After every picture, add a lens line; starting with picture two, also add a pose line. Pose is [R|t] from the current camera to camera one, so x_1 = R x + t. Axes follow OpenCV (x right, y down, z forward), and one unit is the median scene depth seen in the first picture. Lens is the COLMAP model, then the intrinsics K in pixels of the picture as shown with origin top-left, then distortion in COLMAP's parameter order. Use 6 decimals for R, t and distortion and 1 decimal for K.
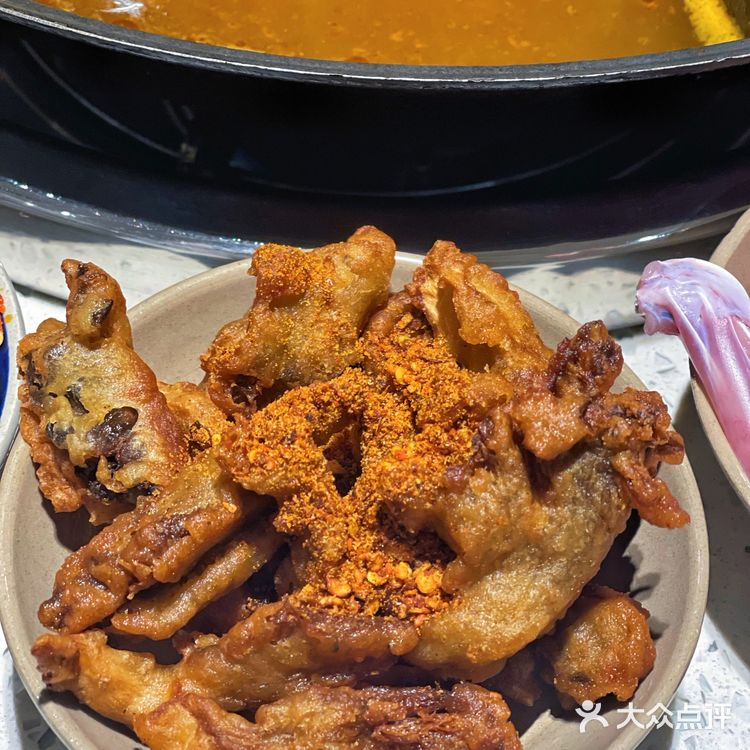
lens RADIAL K [[1883.6, 0, 375.0], [0, 1883.6, 375.0], [0, 0, 1]] dist [0.045230, 1.150008]
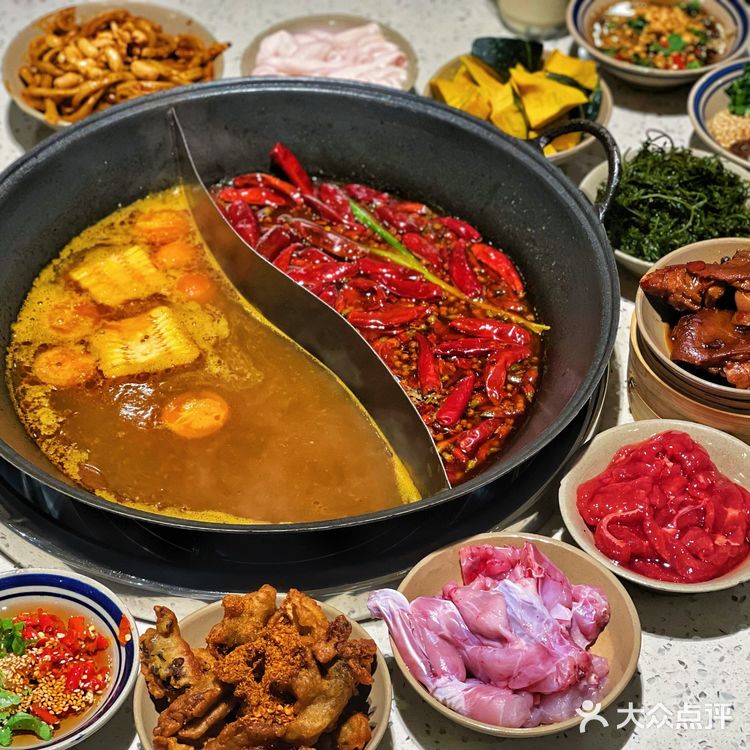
lens RADIAL K [[1834.5, 0, 395.2], [0, 1834.5, 373.5], [0, 0, 1]] dist [0.162585, 0.463003]
pose [[0.997721, -0.064268, 0.020575, 0.158495], [0.066773, 0.984287, -0.163465, 0.071620], [-0.009746, 0.164466, 0.986335, -1.782487]]
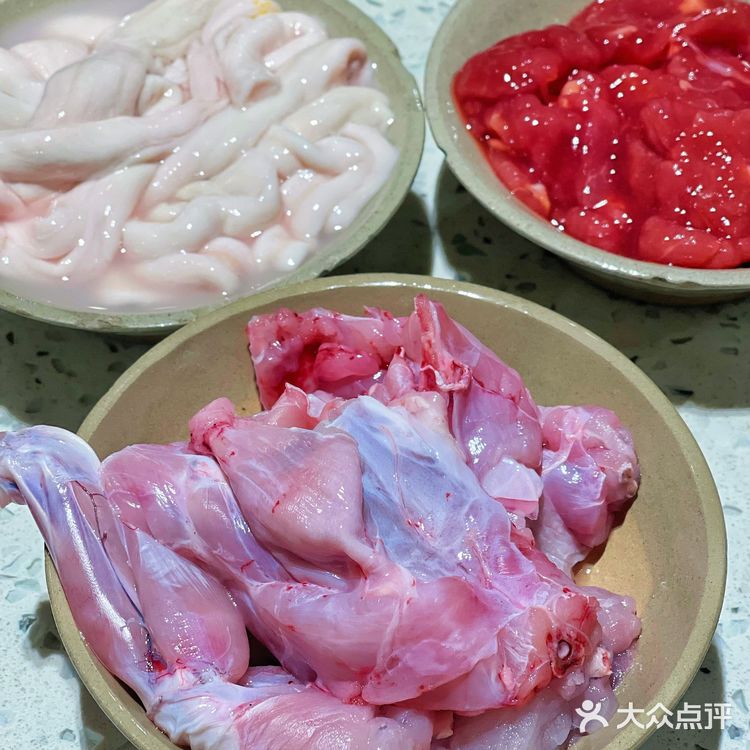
lens RADIAL K [[1883.6, 0, 375.0], [0, 1883.6, 375.0], [0, 0, 1]] dist [0.045230, 1.150008]
pose [[0.996598, -0.079363, 0.022223, 0.351311], [0.080382, 0.995536, -0.049464, -0.026945], [-0.018198, 0.051082, 0.998529, 0.001387]]
